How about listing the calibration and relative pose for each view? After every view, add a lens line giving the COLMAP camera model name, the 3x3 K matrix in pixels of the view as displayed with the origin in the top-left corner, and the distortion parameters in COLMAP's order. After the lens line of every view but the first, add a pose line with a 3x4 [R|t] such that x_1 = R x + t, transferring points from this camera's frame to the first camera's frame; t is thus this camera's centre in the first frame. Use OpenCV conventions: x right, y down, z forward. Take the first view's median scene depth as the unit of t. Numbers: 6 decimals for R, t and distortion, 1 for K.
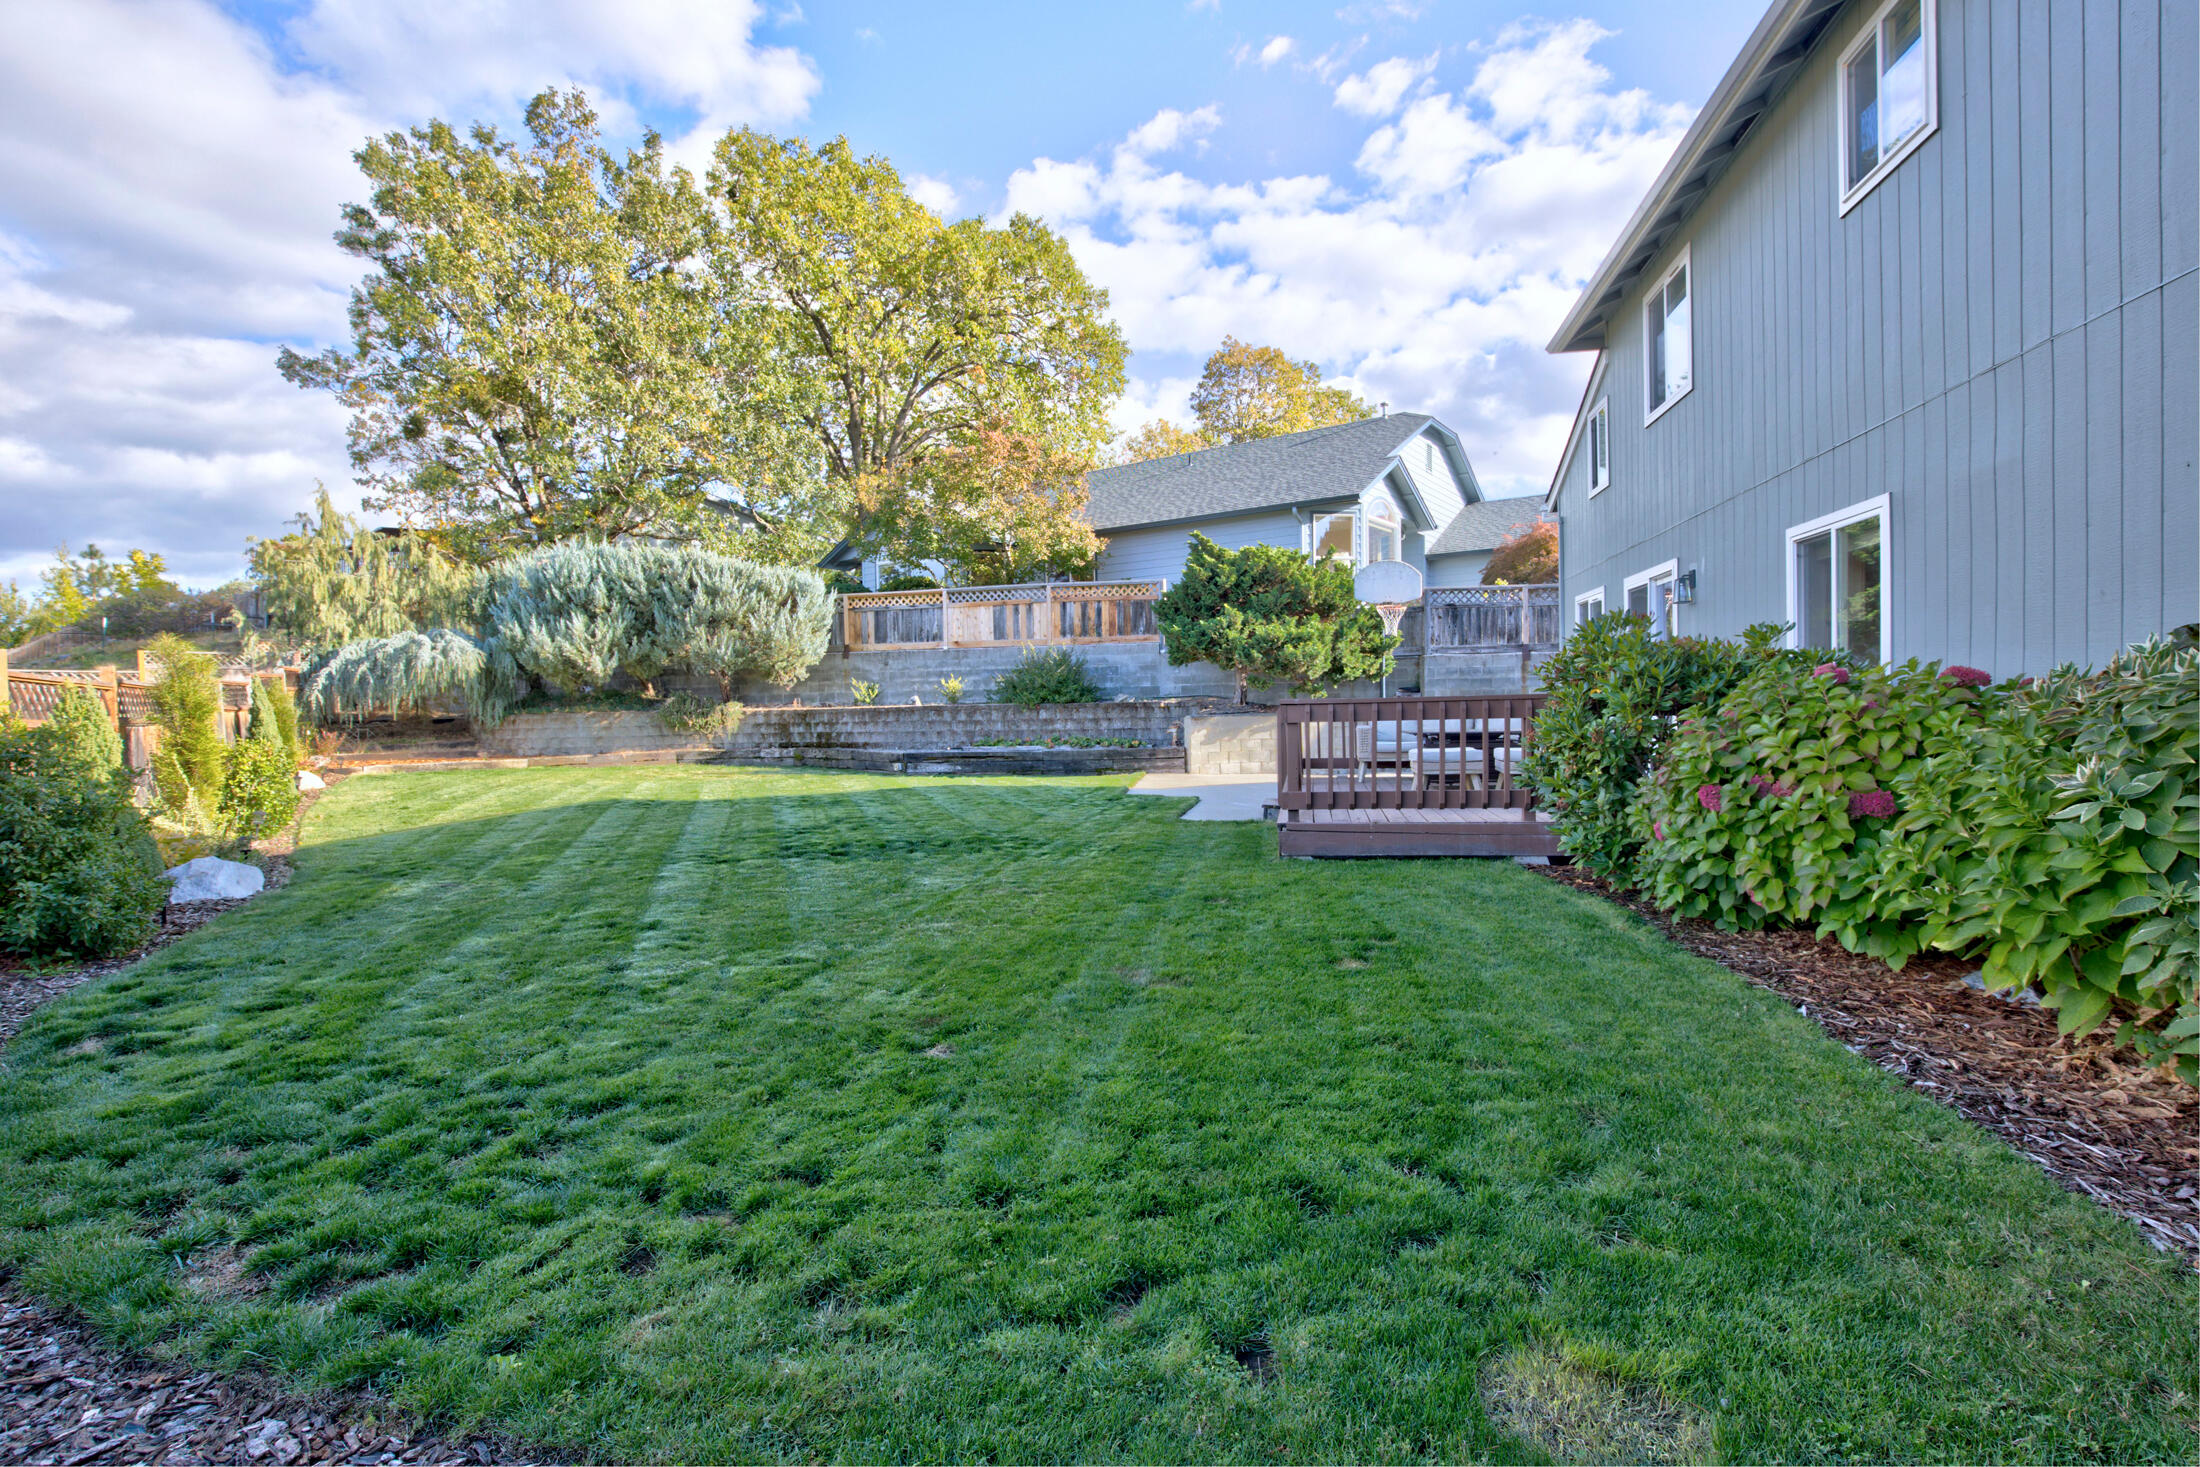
lens RADIAL K [[1028.5, 0, 1086.8], [0, 1028.5, 730.2], [0, 0, 1]] dist [0.009565, -0.002880]
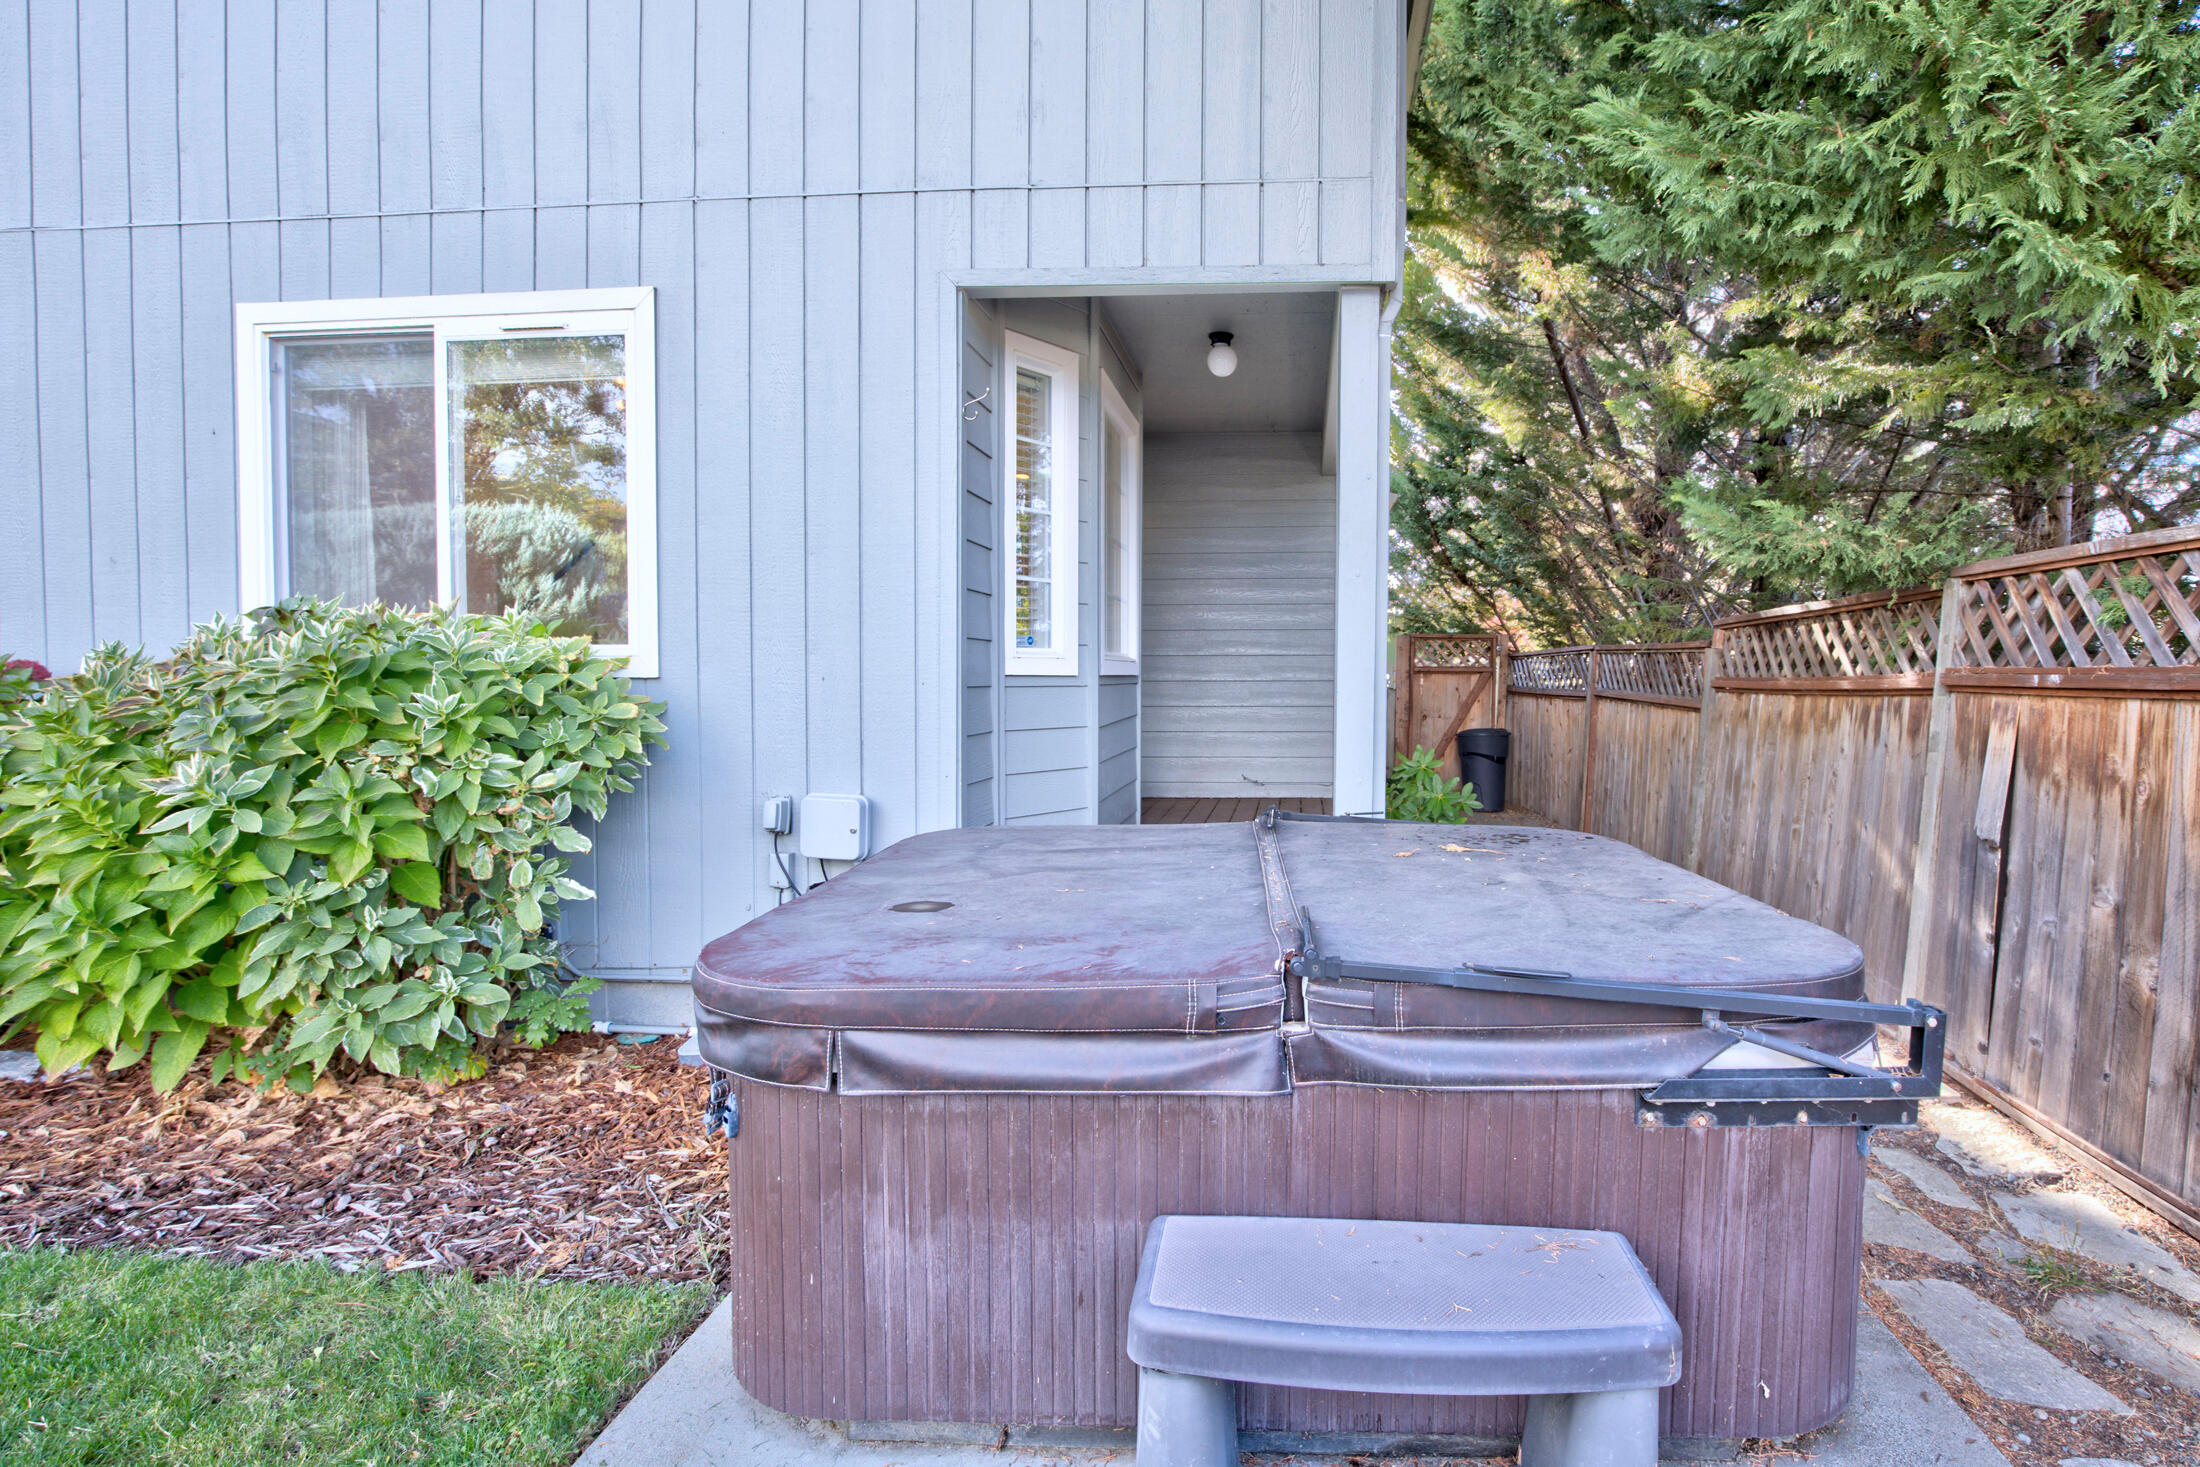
lens RADIAL K [[1028.5, 0, 1095.0], [0, 1028.5, 773.1], [0, 0, 1]] dist [0.009565, -0.002880]
pose [[-0.131435, -0.047183, 0.990201, 0.039241], [0.034930, 0.998026, 0.052192, 0.023283], [-0.990709, 0.041448, -0.129528, 0.383303]]
